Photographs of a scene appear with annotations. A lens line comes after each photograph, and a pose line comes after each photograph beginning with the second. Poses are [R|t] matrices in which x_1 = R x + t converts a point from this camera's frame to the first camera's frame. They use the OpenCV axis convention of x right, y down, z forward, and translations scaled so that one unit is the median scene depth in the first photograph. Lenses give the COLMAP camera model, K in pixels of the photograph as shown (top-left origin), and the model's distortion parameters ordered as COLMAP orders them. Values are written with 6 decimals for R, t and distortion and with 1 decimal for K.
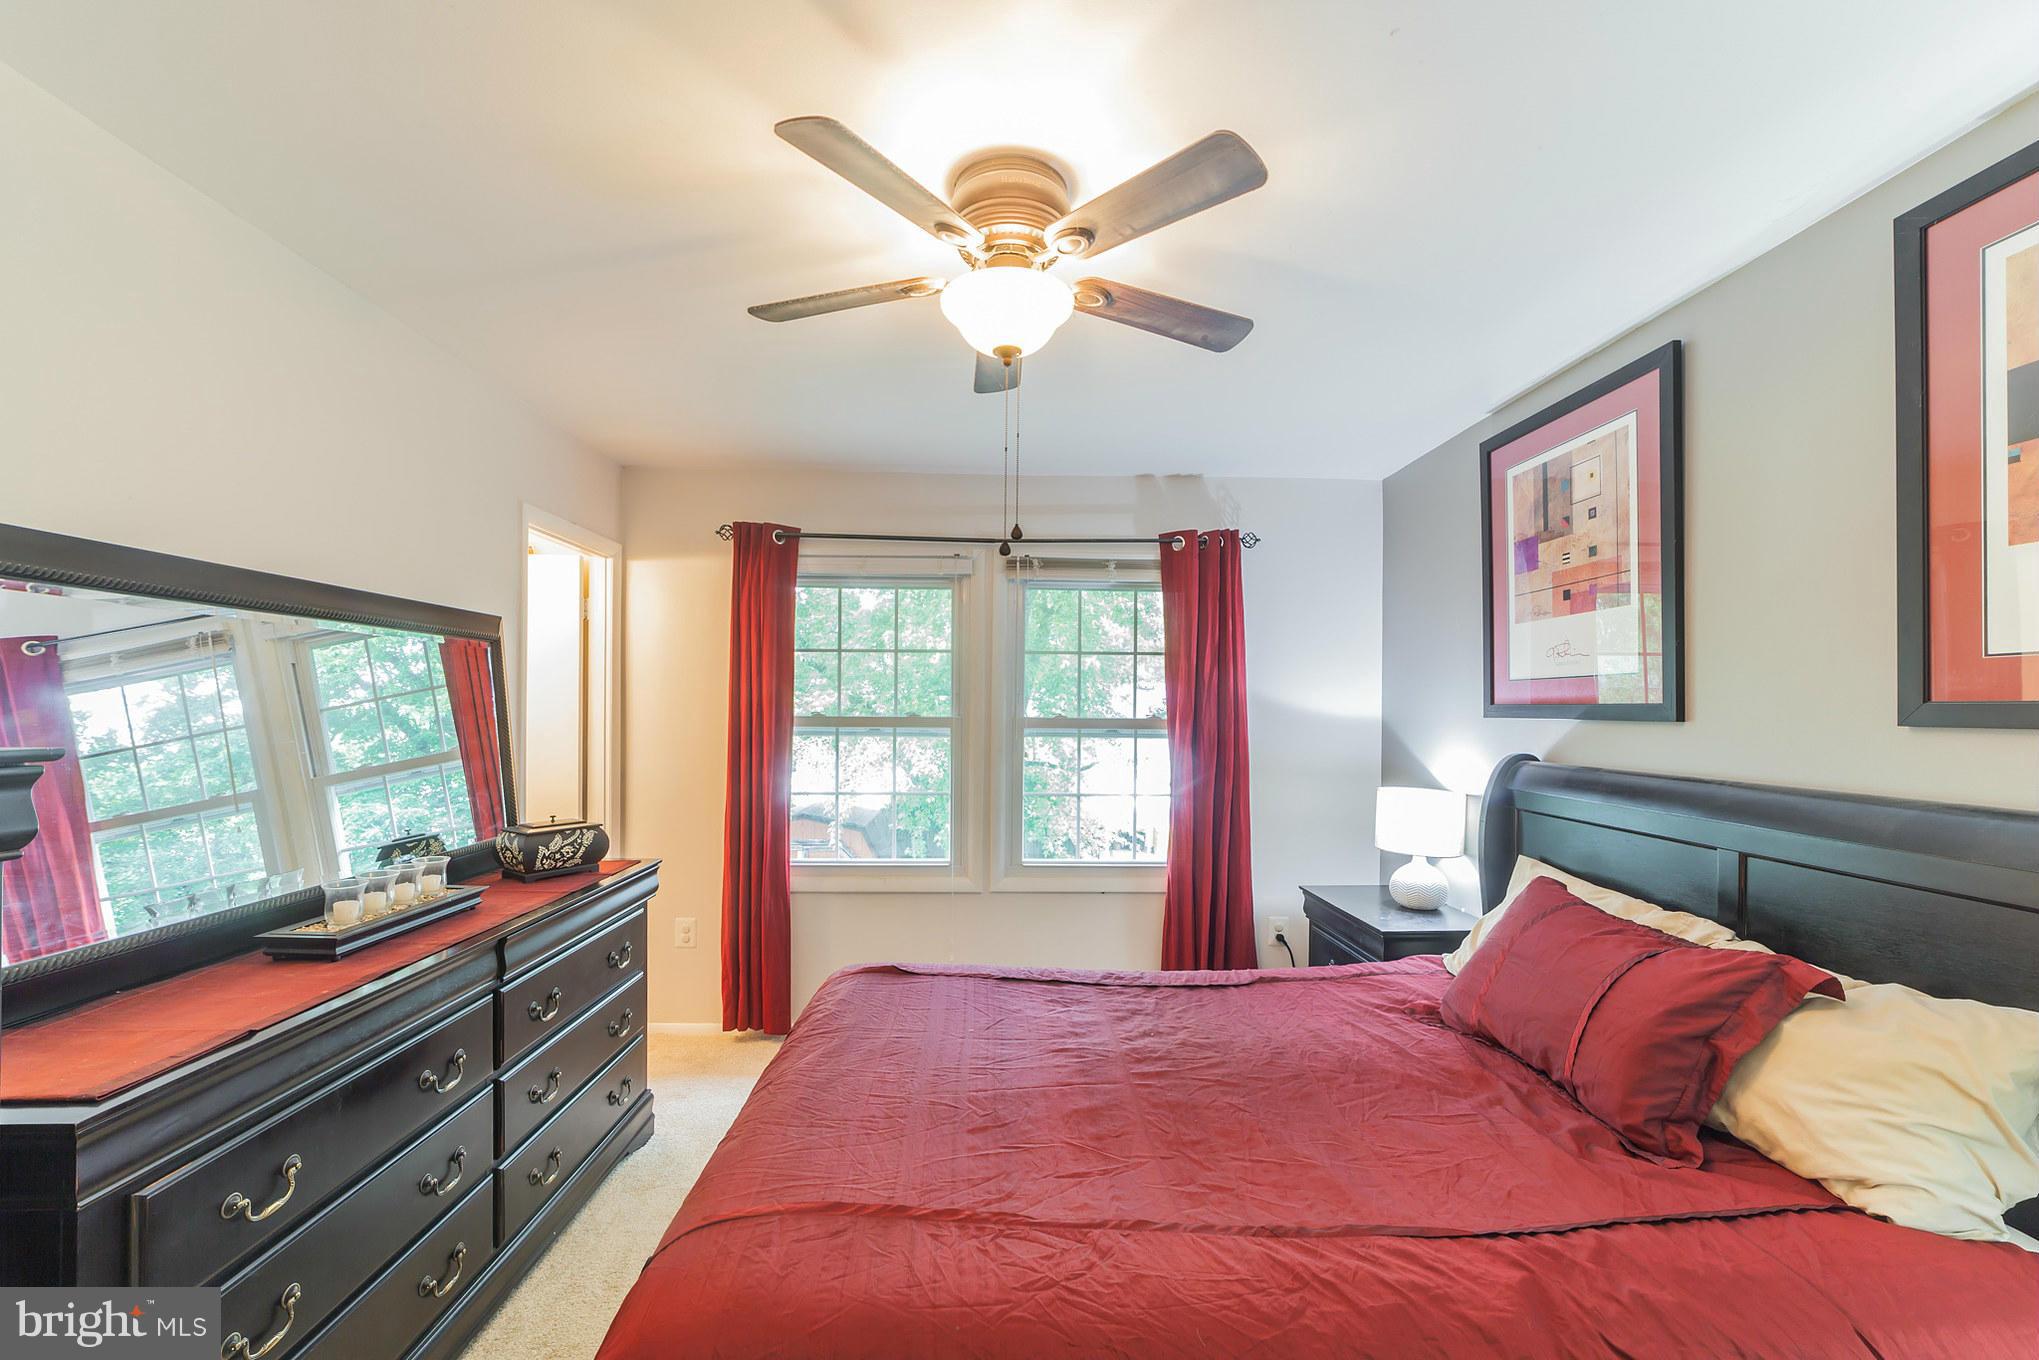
lens RADIAL K [[803.9, 0, 1060.5], [0, 803.9, 706.6], [0, 0, 1]] dist [-0.003005, 0.002573]
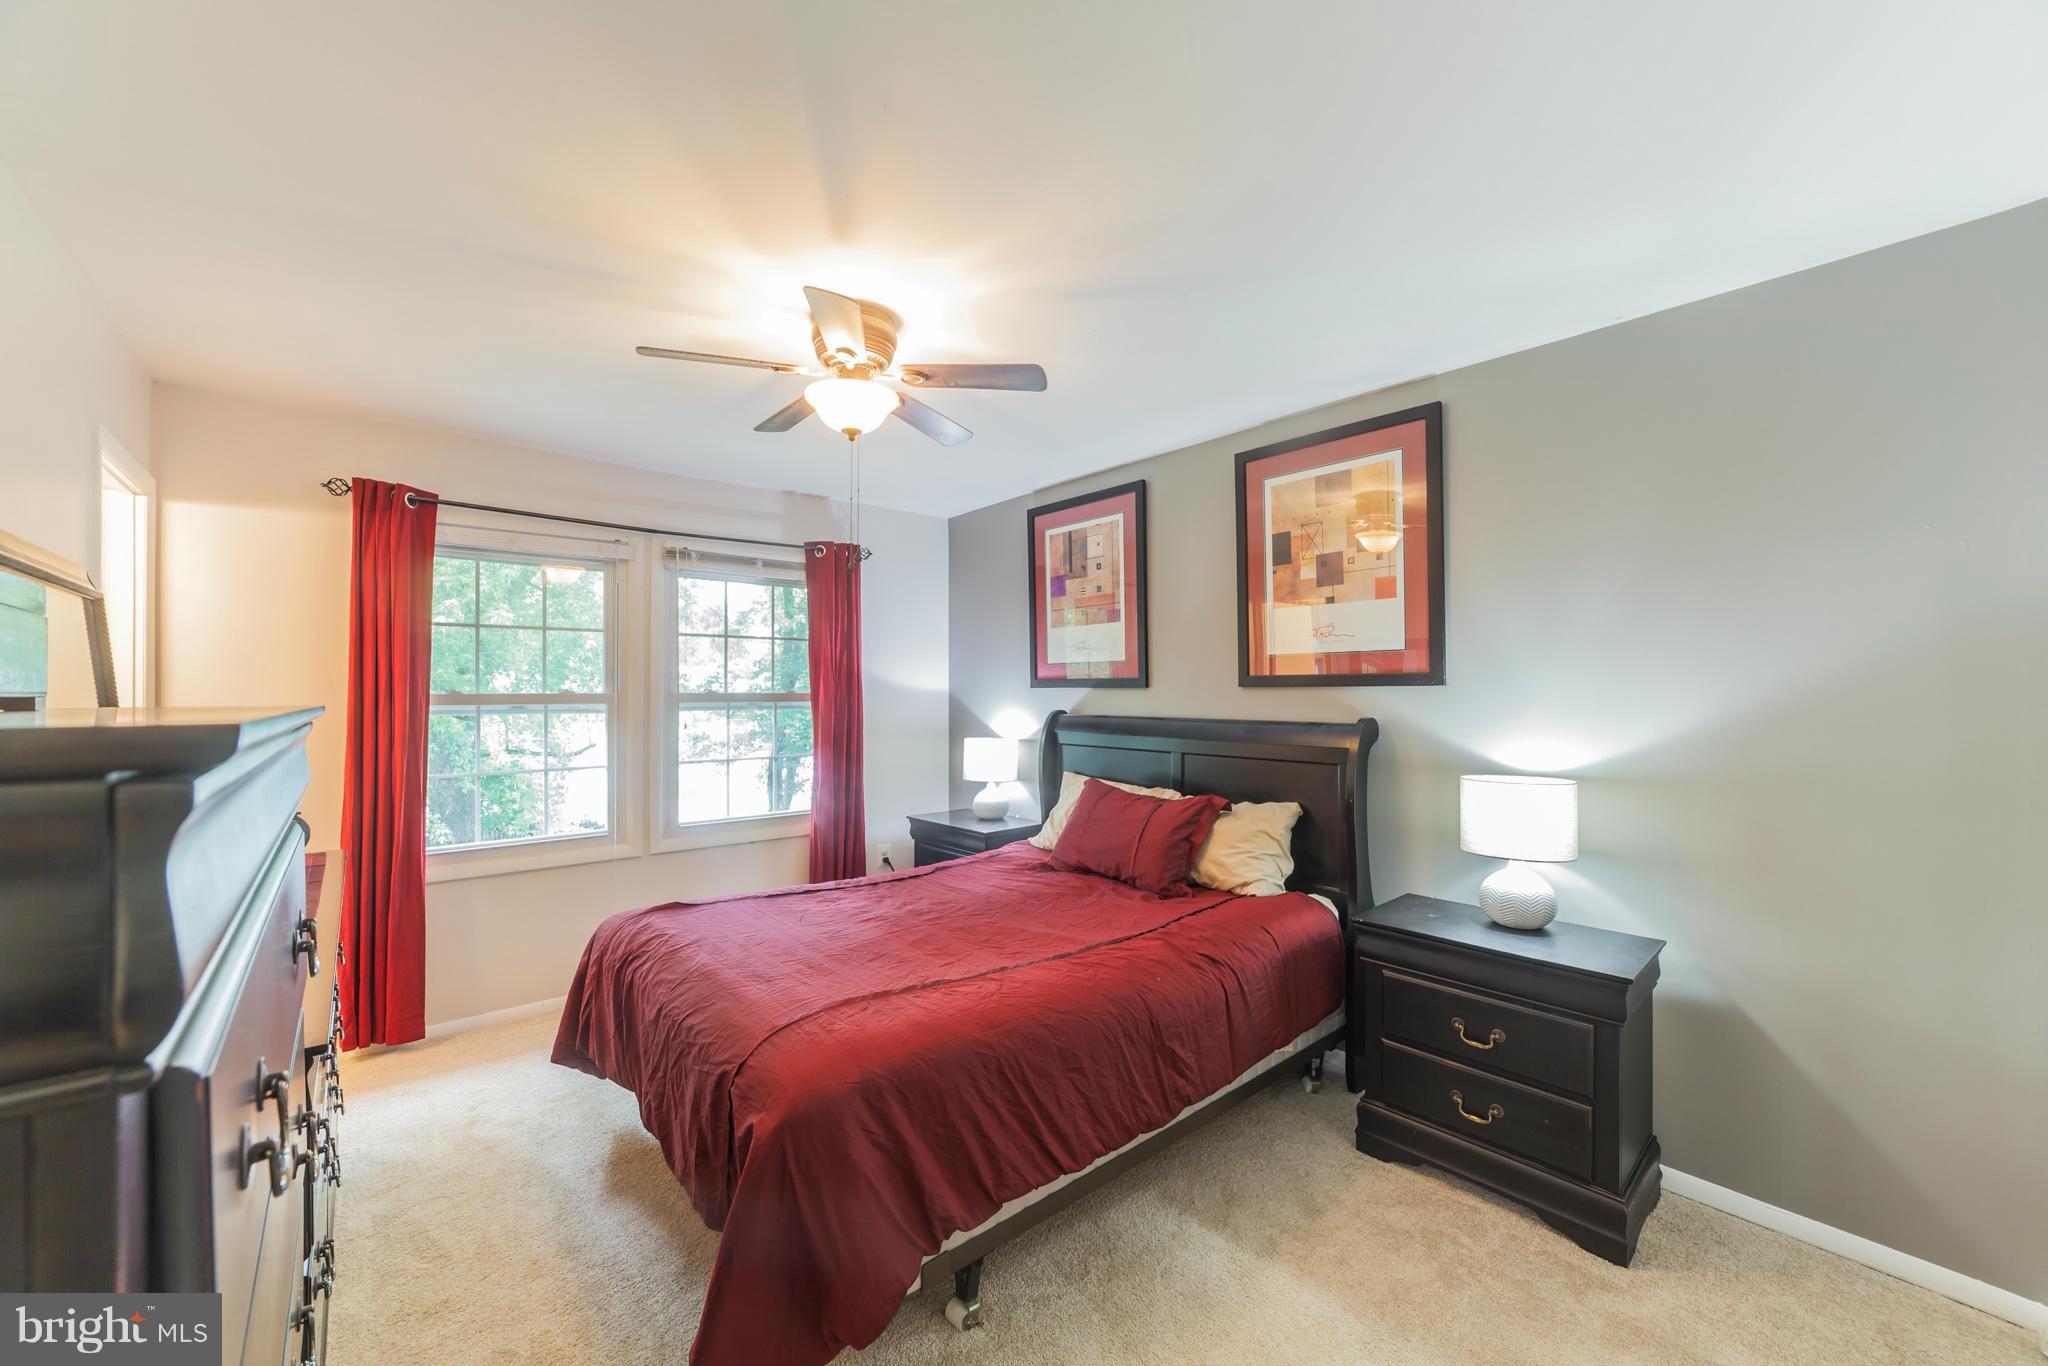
lens RADIAL K [[807.4, 0, 1019.3], [0, 807.4, 684.0], [0, 0, 1]] dist [-0.003005, 0.002573]
pose [[0.779547, -0.004057, 0.626331, -0.566518], [0.008871, 0.999950, -0.004563, 0.015484], [-0.626281, 0.009114, 0.779544, -0.237010]]
